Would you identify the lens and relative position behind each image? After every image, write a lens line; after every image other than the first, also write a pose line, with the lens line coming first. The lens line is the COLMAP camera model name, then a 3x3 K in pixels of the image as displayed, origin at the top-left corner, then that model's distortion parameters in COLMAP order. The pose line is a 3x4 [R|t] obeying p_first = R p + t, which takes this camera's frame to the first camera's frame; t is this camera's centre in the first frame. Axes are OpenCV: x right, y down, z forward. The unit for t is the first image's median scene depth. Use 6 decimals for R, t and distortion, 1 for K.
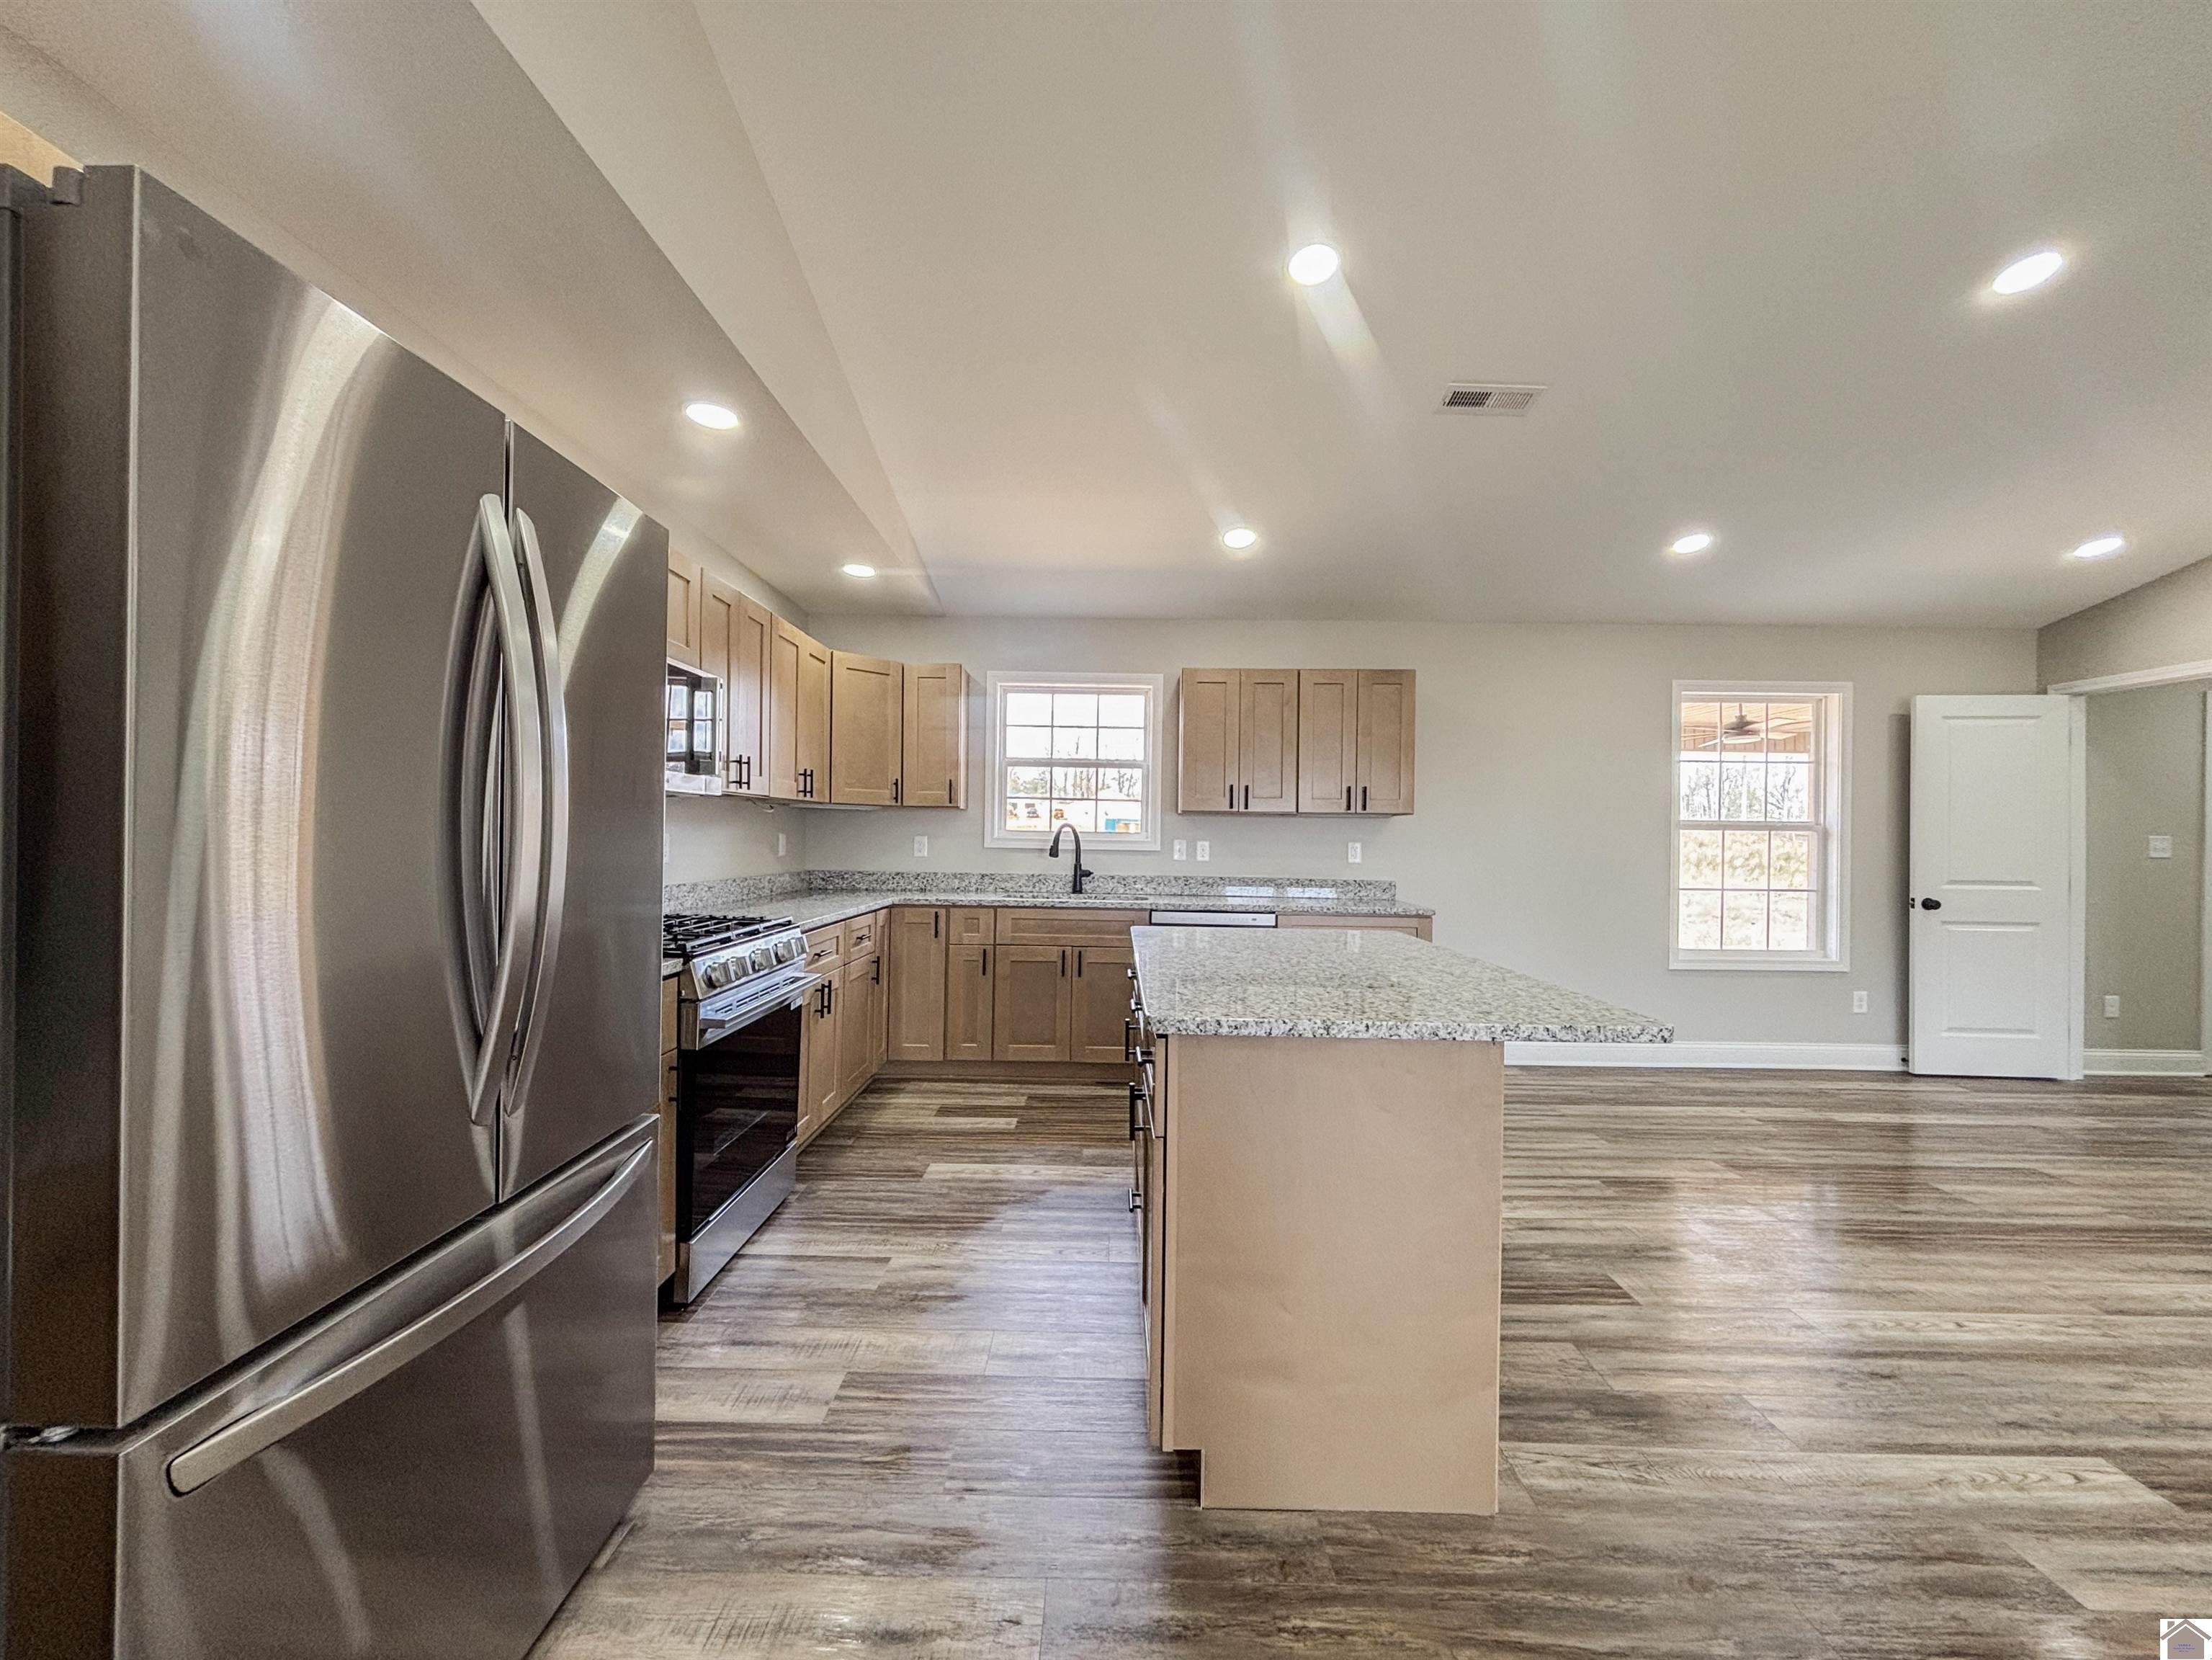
lens RADIAL K [[898.8, 0, 1100.5], [0, 898.8, 828.9], [0, 0, 1]] dist [-0.000350, -0.000207]
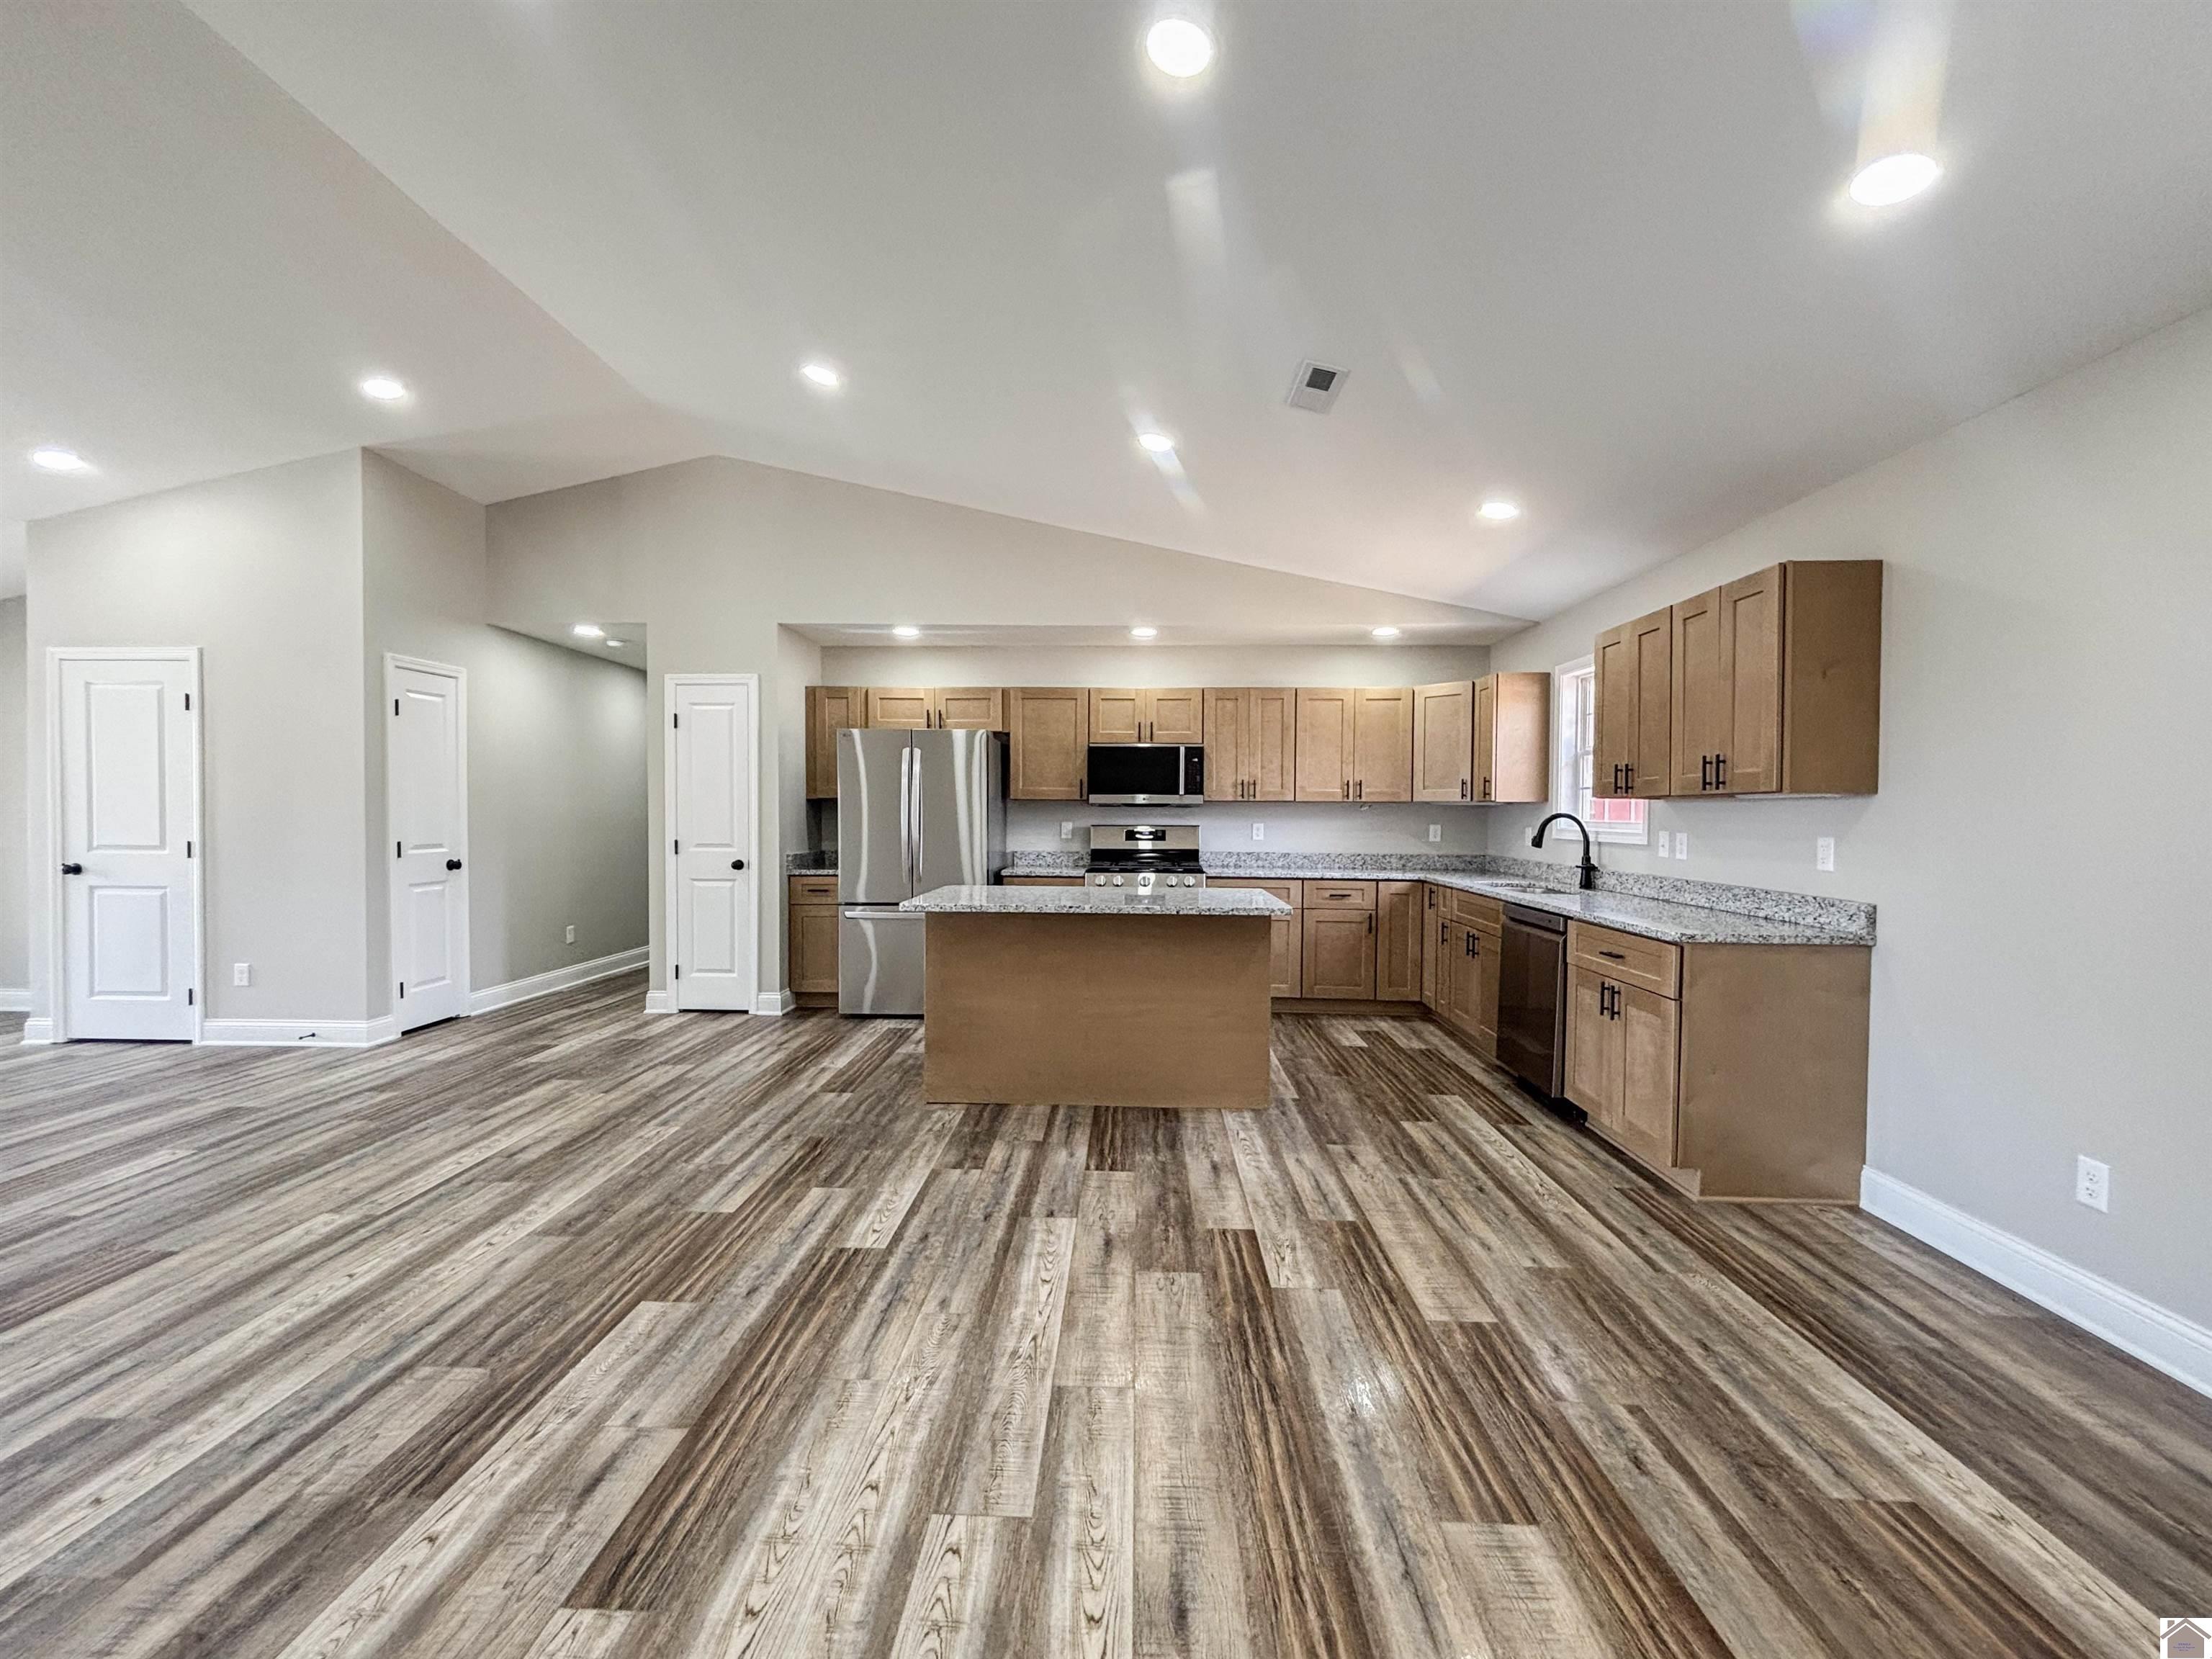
lens RADIAL K [[910.6, 0, 1098.1], [0, 910.6, 828.1], [0, 0, 1]] dist [0.008142, 0.000108]
pose [[-0.030119, 0.001886, -0.999545, 1.102217], [-0.002583, 0.999995, 0.001964, 0.009020], [0.999543, 0.002641, -0.030114, 0.593939]]
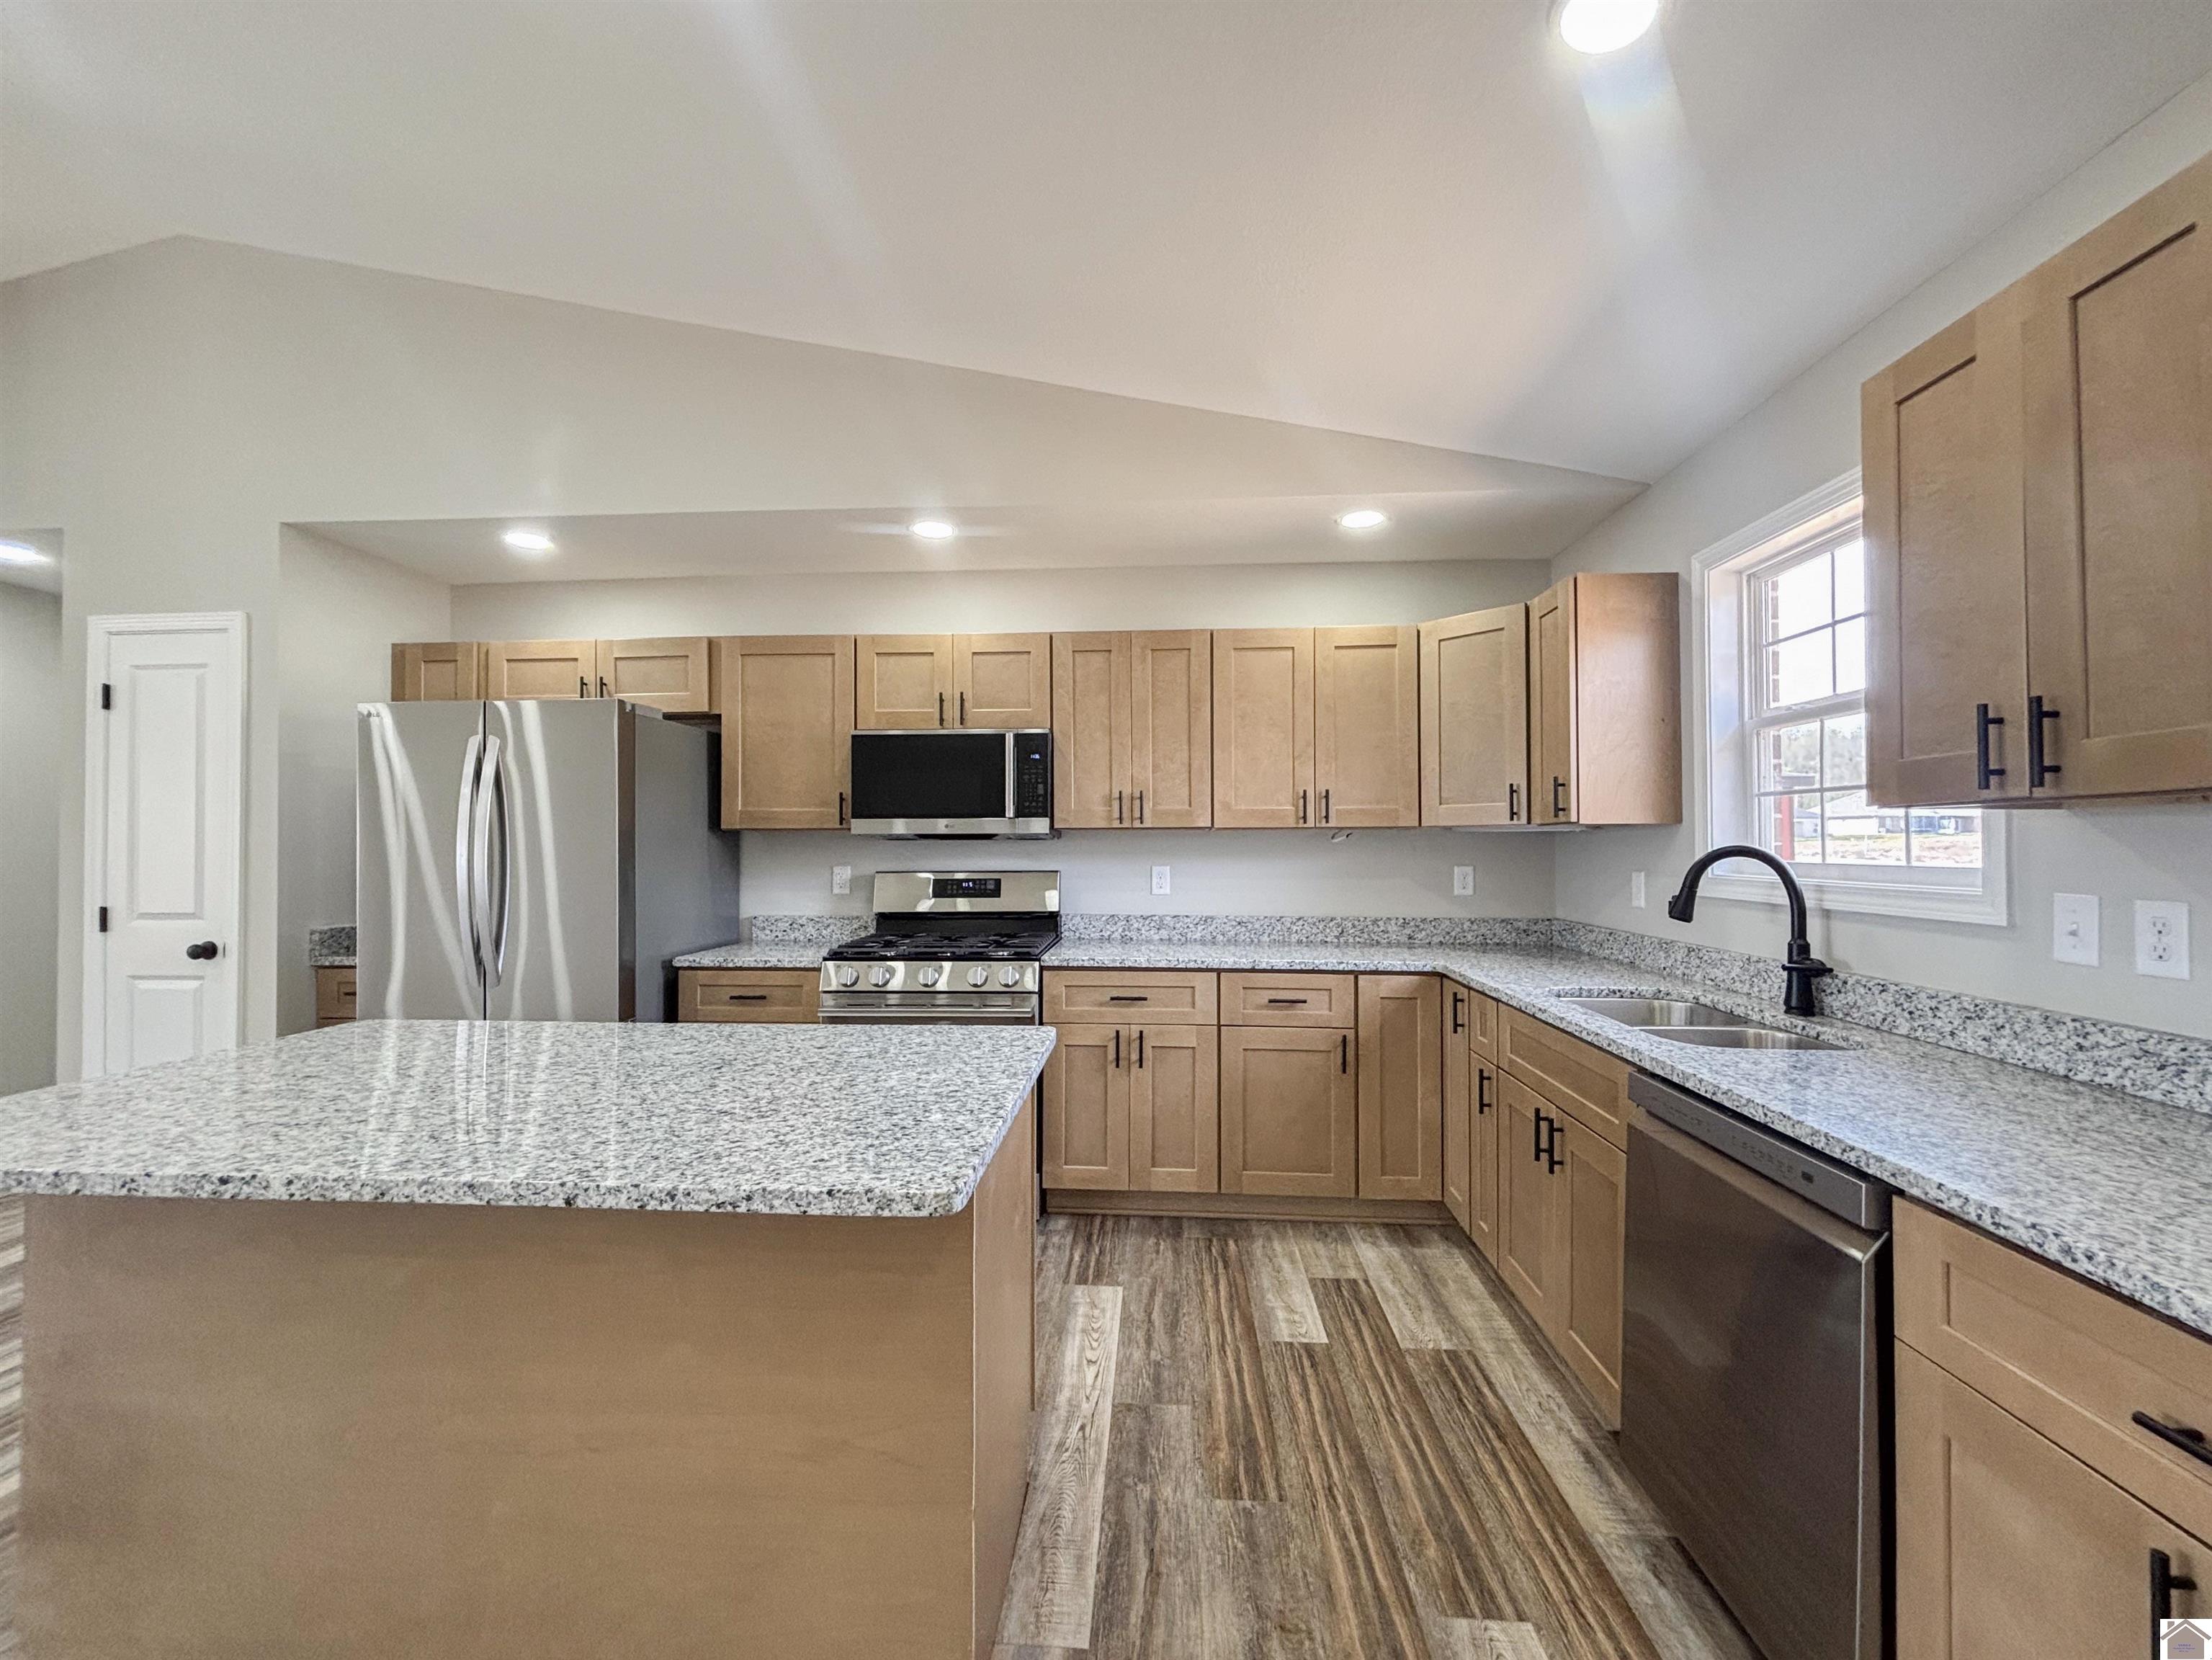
lens RADIAL K [[919.8, 0, 1106.0], [0, 919.8, 830.0], [0, 0, 1]] dist [-0.002718, 0.000090]
pose [[-0.049904, -0.031676, -0.998252, 0.493902], [0.005926, 0.999470, -0.032011, -0.003142], [0.998736, -0.007513, -0.049690, 0.802323]]
